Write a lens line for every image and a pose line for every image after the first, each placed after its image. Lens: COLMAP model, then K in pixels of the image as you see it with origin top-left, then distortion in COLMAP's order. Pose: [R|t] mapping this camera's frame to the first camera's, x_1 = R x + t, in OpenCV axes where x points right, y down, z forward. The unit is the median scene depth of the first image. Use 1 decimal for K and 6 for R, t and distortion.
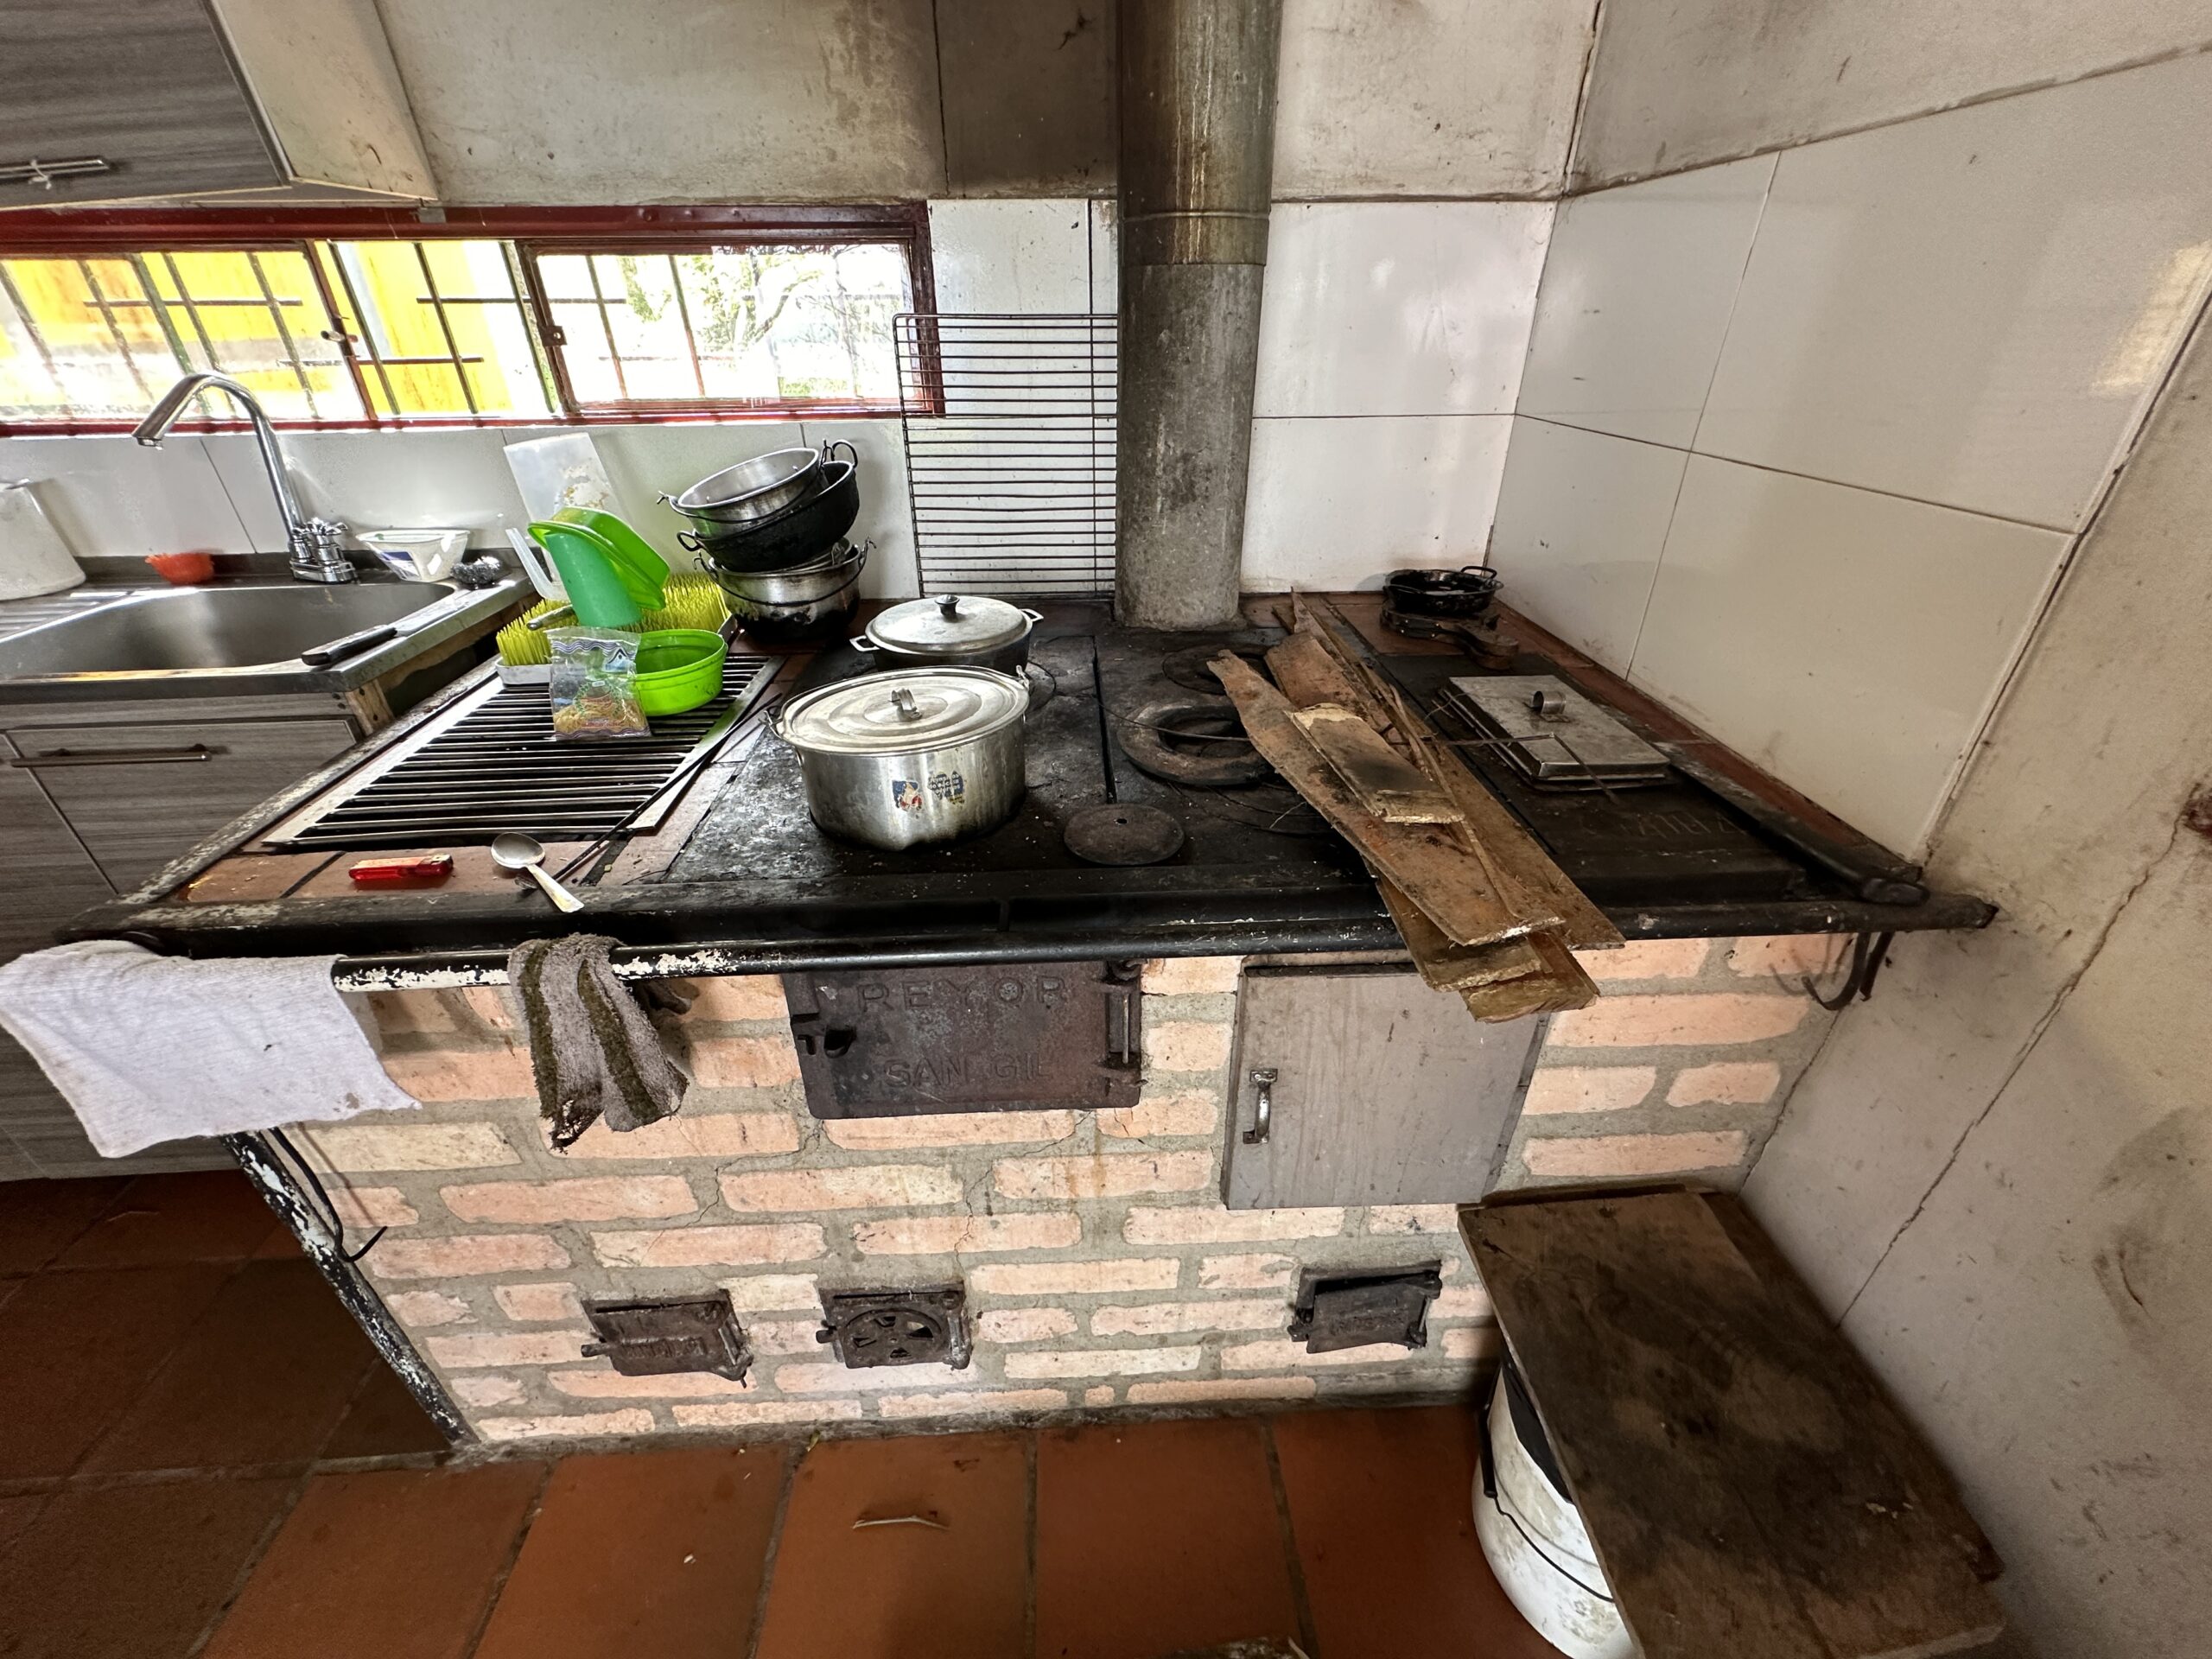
lens RADIAL K [[881.1, 0, 1099.9], [0, 881.1, 823.4], [0, 0, 1]] dist [-0.001140, -0.000170]
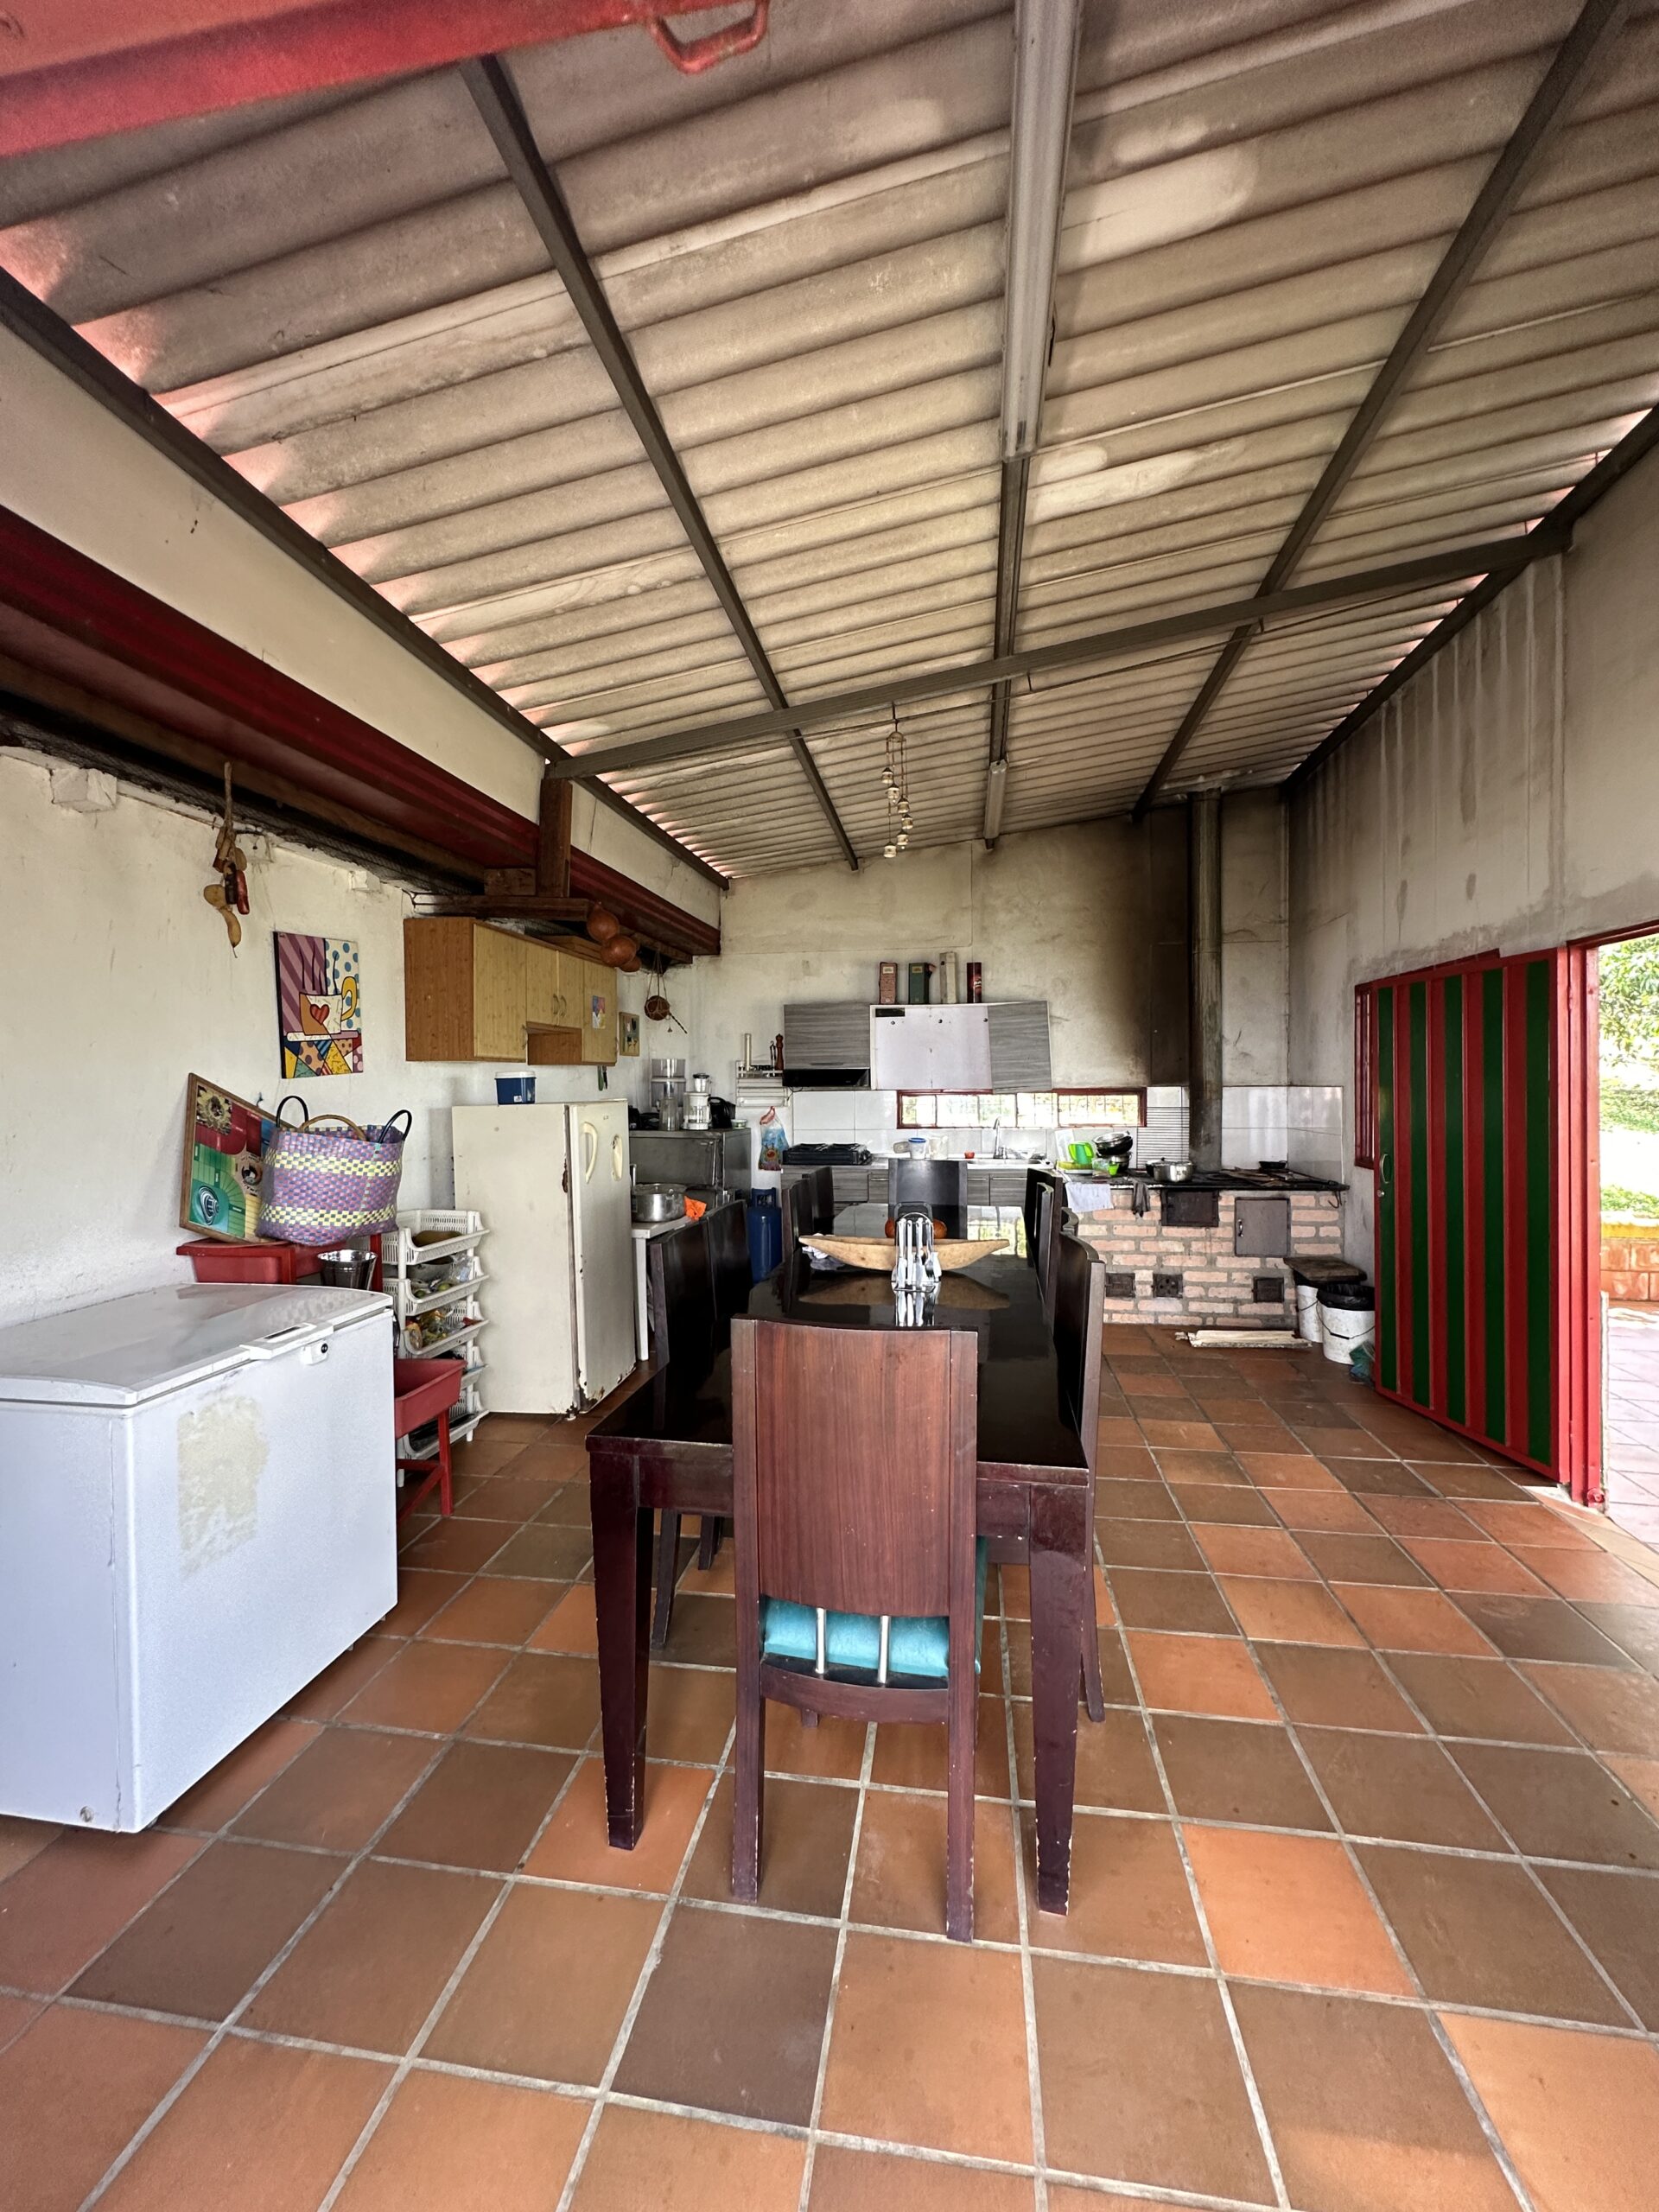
lens RADIAL K [[881.1, 0, 827.5], [0, 881.1, 1099.7], [0, 0, 1]] dist [-0.001140, -0.000170]
pose [[0.977589, 0.002300, -0.210508, -1.096040], [-0.104169, 0.874232, -0.474202, 2.274422], [0.182942, 0.485503, 0.854879, -4.246705]]
